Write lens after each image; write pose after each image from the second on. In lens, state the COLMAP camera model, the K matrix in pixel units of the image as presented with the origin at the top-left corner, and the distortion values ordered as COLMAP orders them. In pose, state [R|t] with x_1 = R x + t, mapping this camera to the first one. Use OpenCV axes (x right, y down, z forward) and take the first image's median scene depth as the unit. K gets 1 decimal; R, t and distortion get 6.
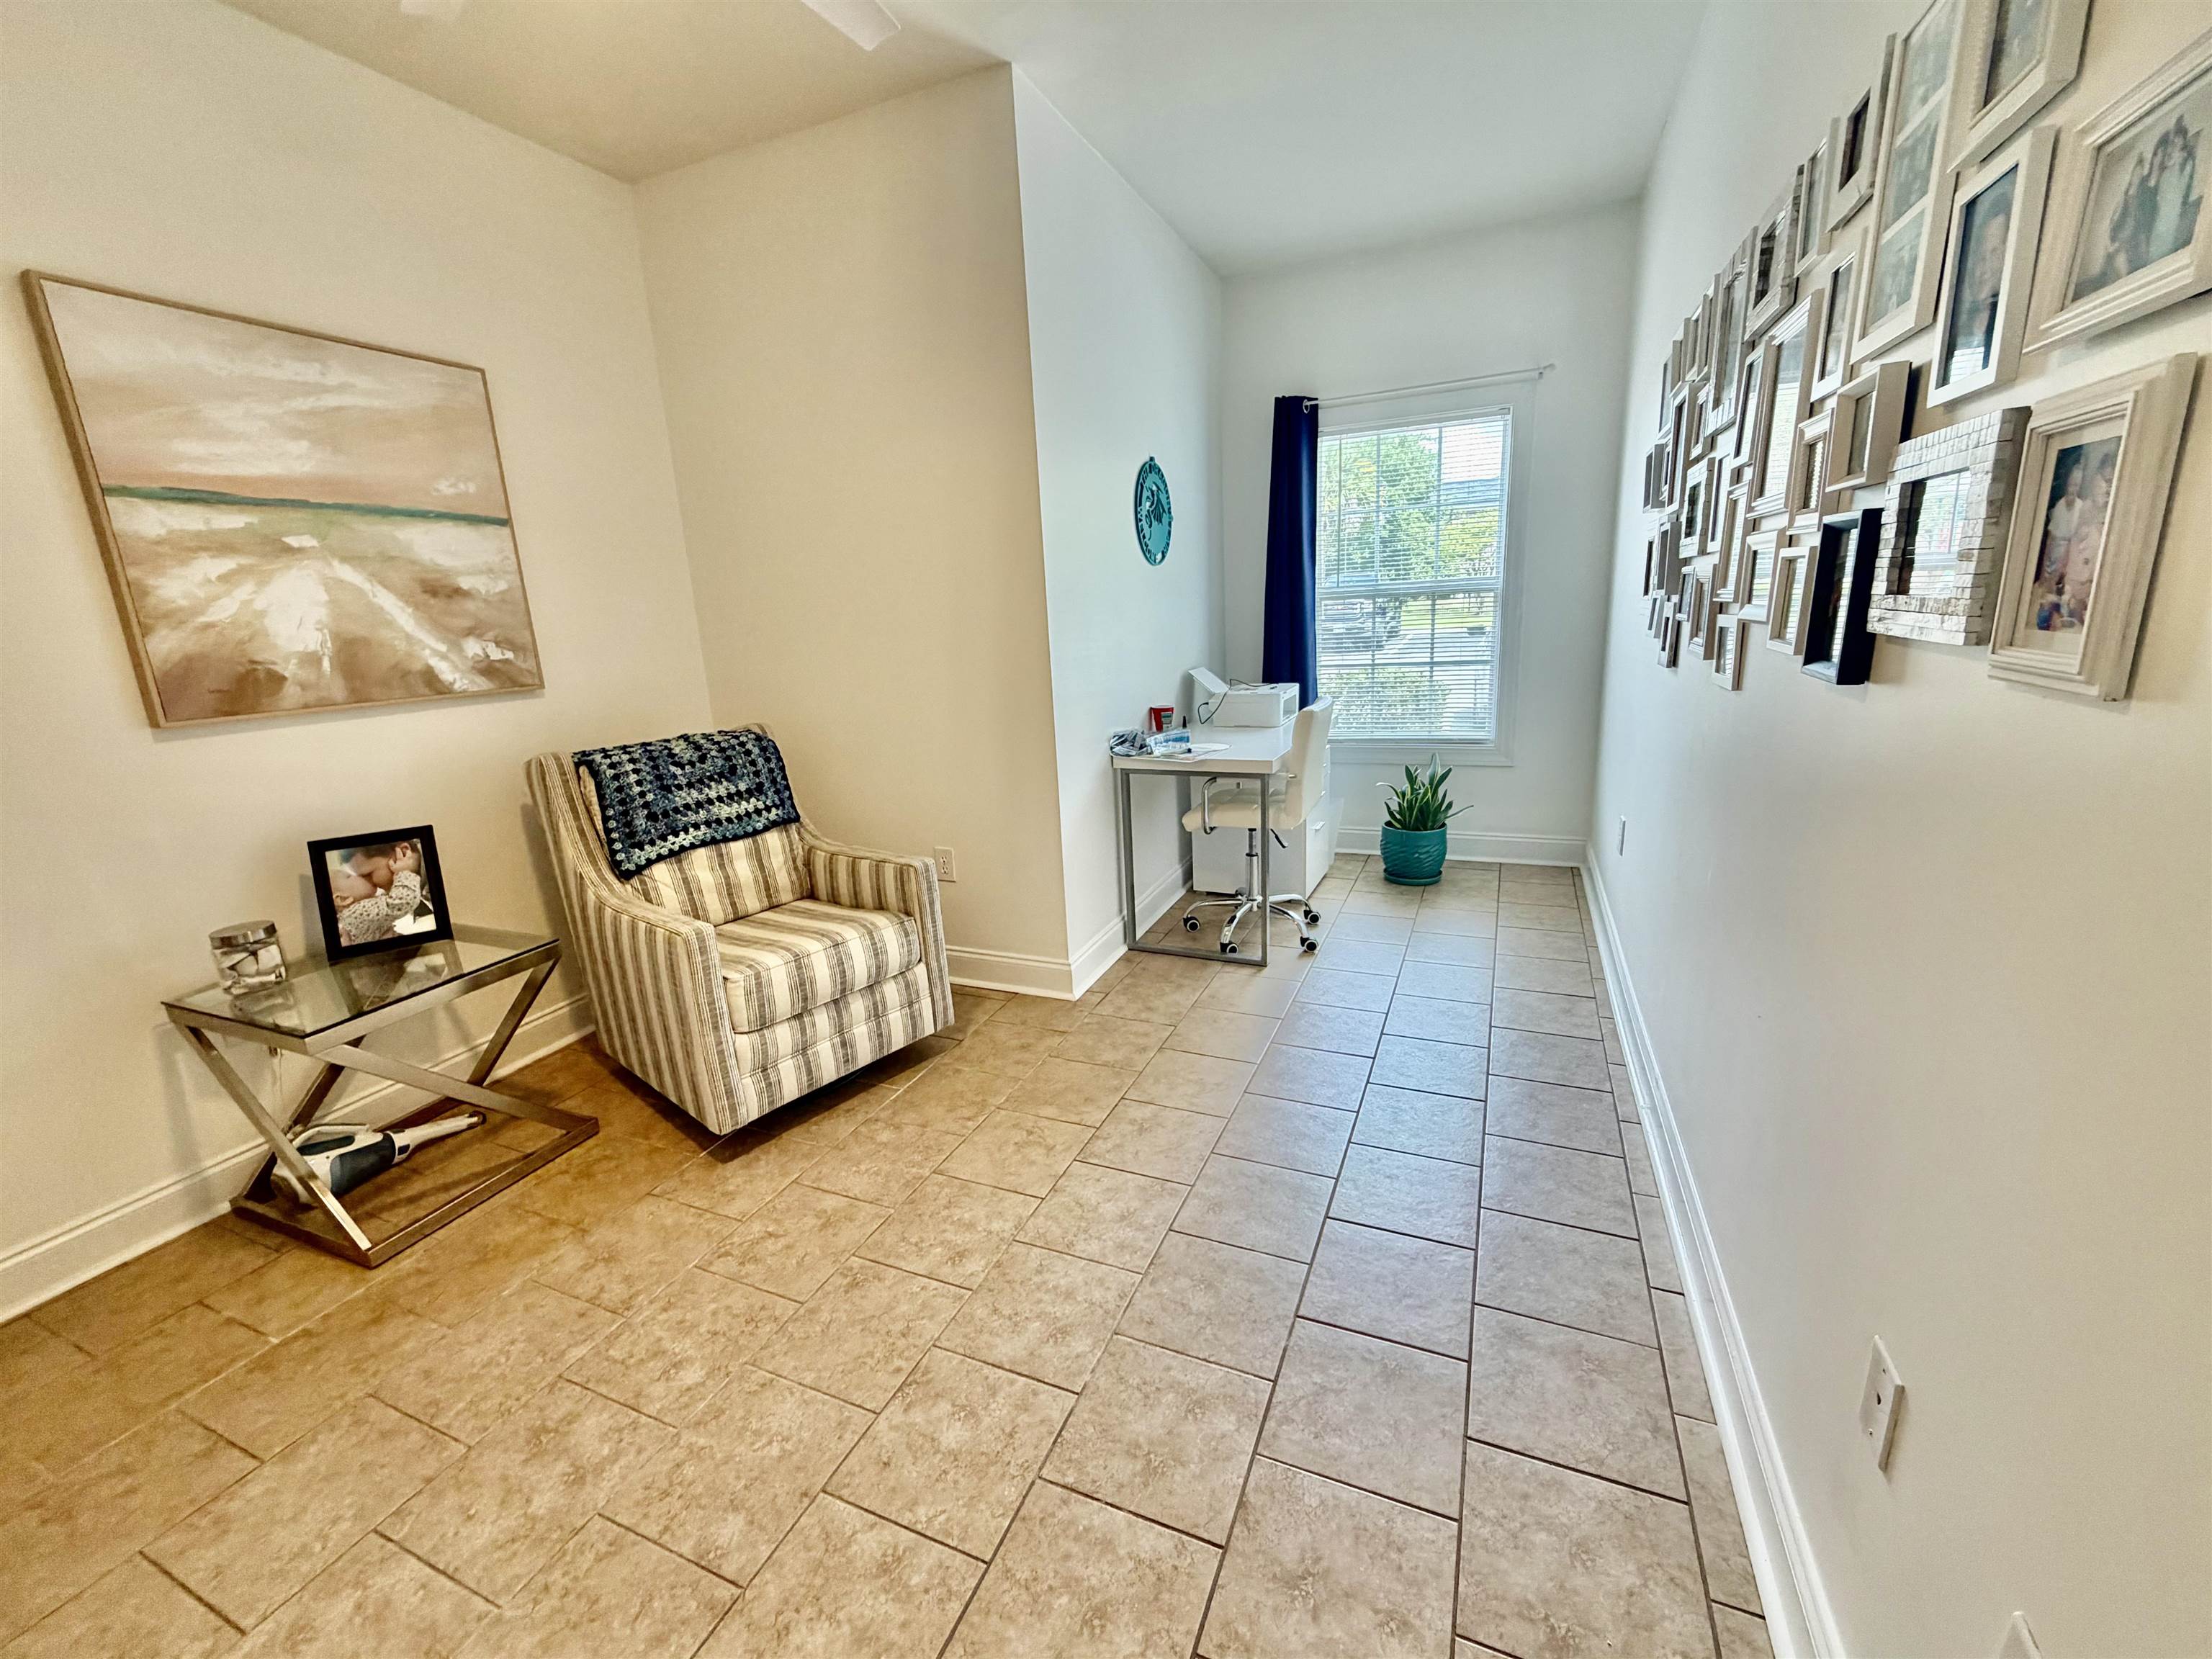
lens RADIAL K [[902.4, 0, 1105.8], [0, 902.4, 827.6], [0, 0, 1]] dist [-0.002479, 0.000241]
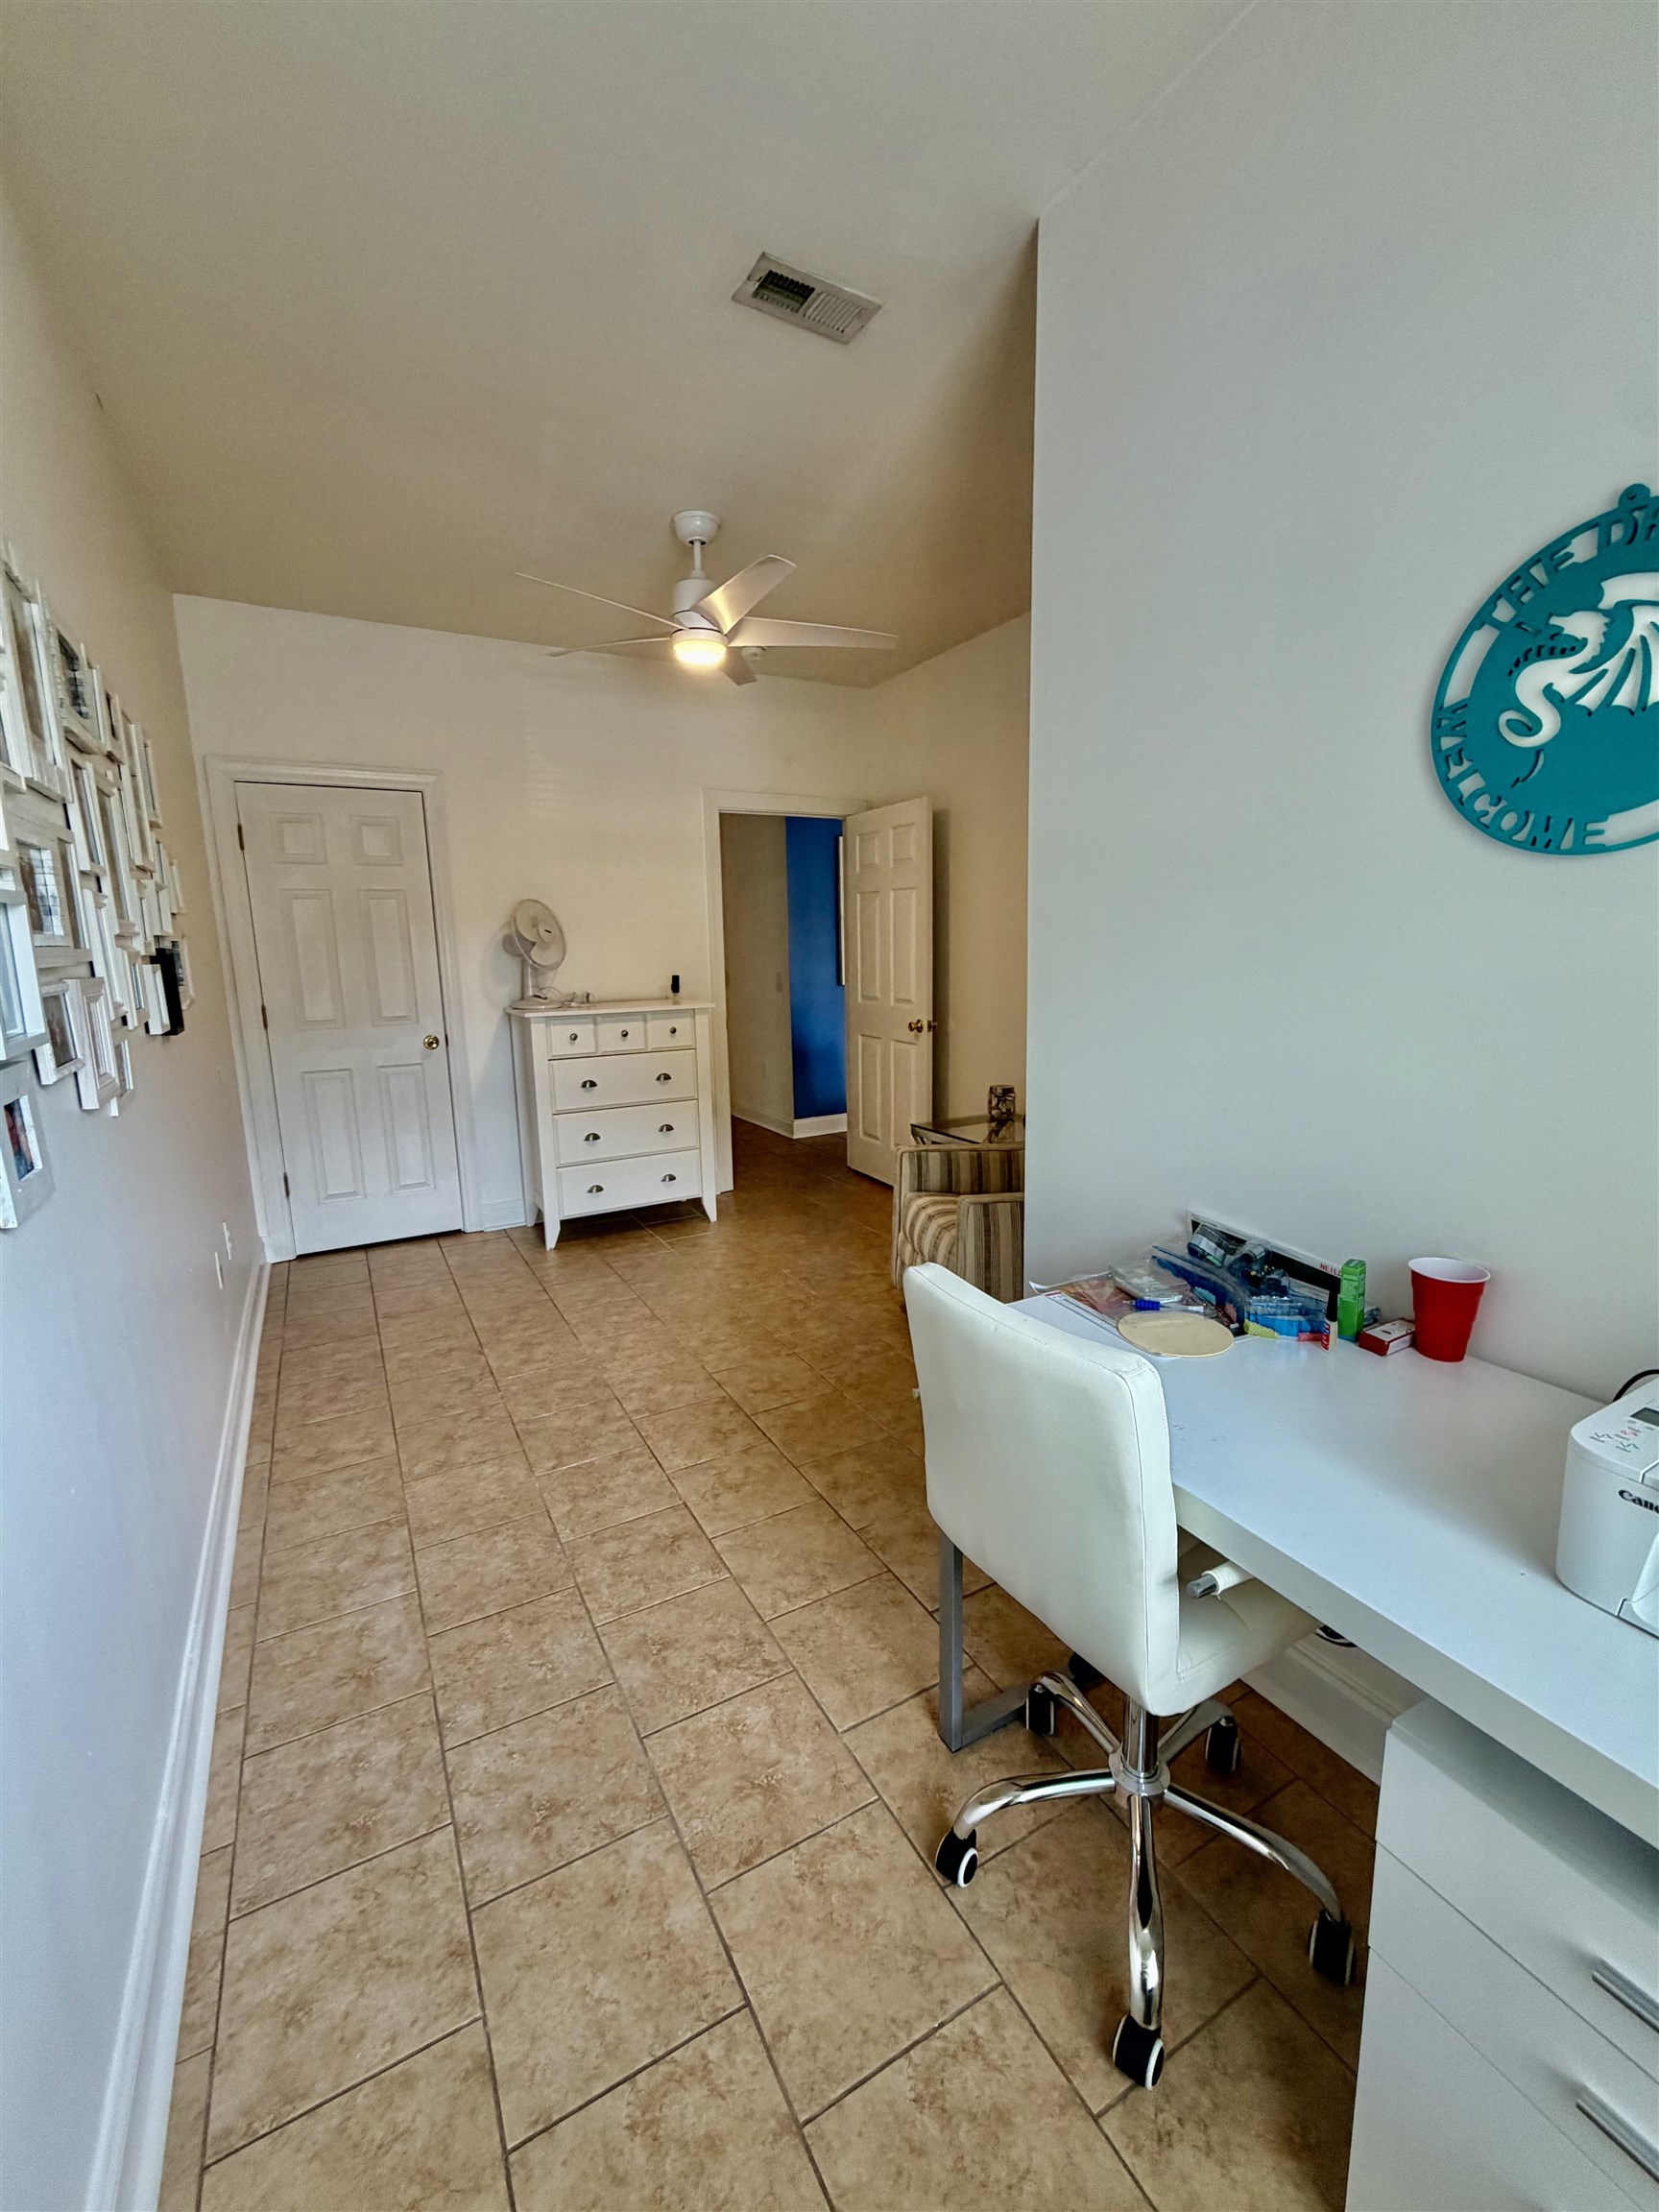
lens RADIAL K [[902.4, 0, 828.9], [0, 902.4, 1102.6], [0, 0, 1]] dist [-0.002479, 0.000241]
pose [[-0.602170, 0.202690, -0.772210, 0.753869], [-0.143788, 0.923885, 0.354629, -0.464612], [0.785313, 0.324581, -0.527191, 1.608336]]
